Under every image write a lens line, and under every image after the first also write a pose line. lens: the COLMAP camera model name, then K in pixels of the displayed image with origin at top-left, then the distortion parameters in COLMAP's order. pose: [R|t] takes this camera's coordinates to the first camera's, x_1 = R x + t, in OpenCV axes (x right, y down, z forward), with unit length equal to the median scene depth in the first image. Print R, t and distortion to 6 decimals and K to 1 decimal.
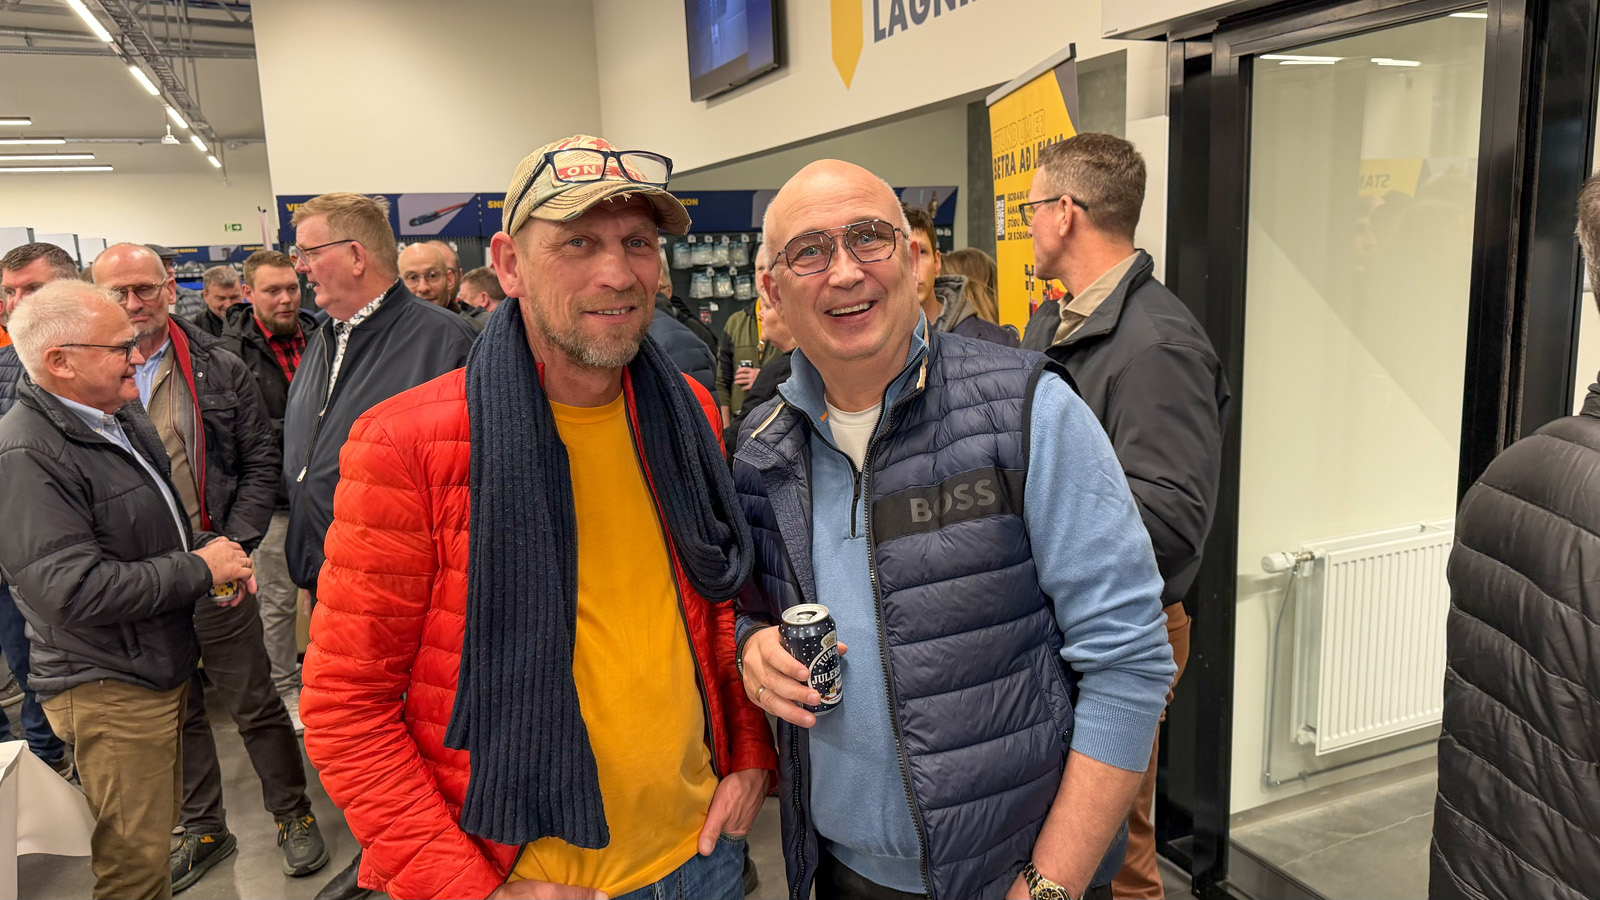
lens RADIAL K [[1126.8, 0, 800.0], [0, 1126.8, 450.0], [0, 0, 1]] dist [0.071502, -0.094314]
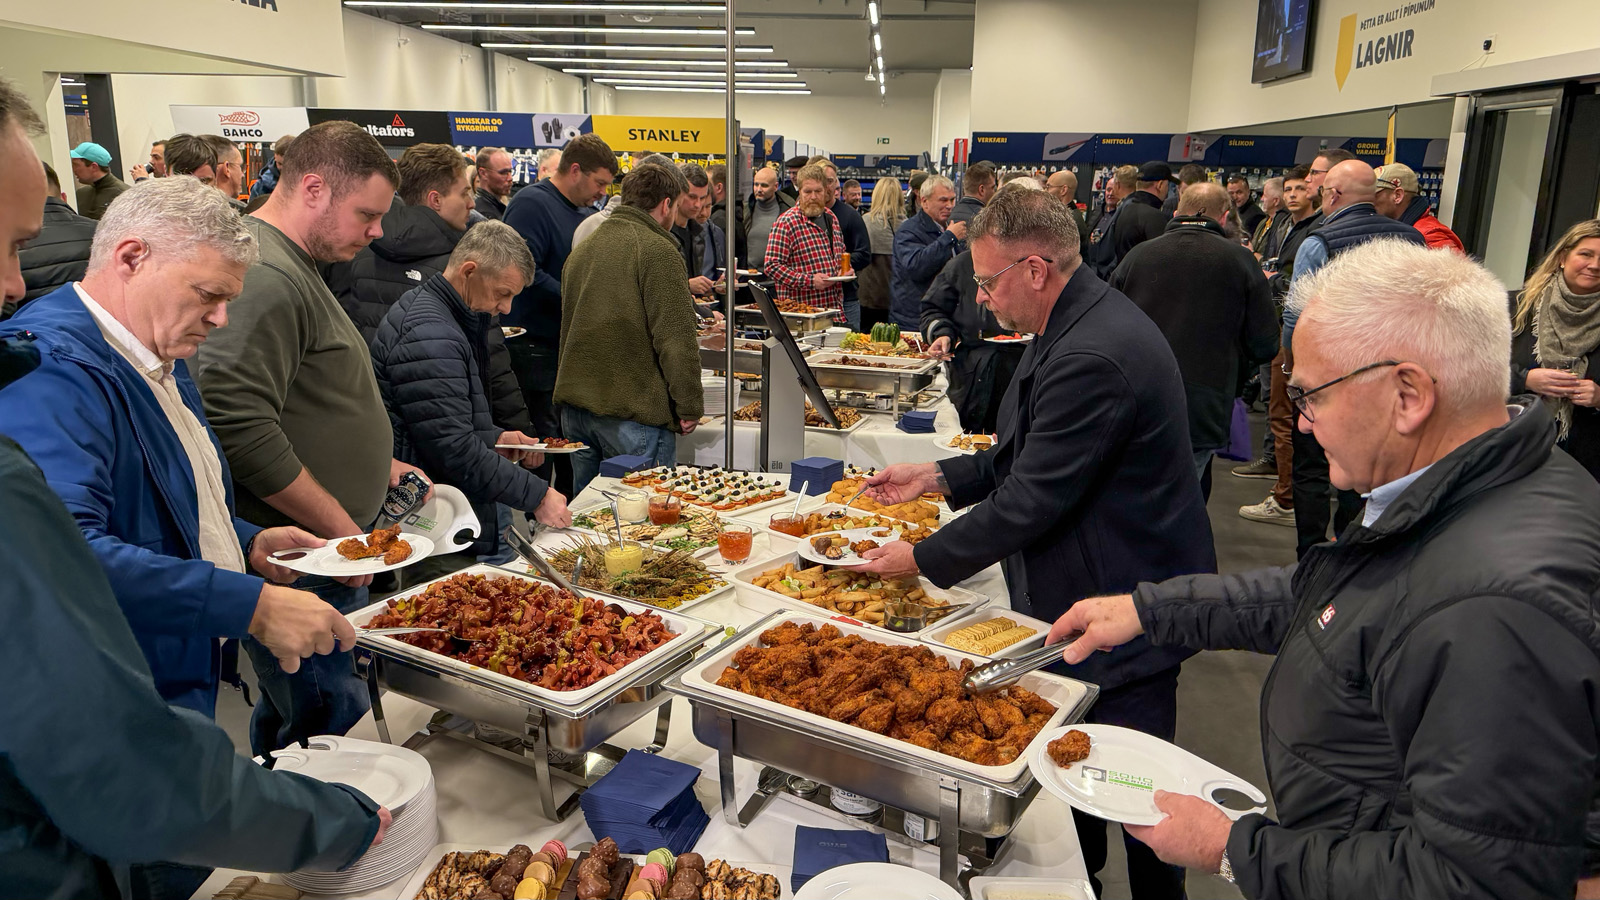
lens RADIAL K [[1126.8, 0, 800.0], [0, 1126.8, 450.0], [0, 0, 1]] dist [0.071502, -0.094314]
pose [[0.886156, 0.161205, -0.434443, 0.090645], [-0.129712, 0.986352, 0.101417, 0.086575], [0.444862, -0.033519, 0.894972, -0.542630]]
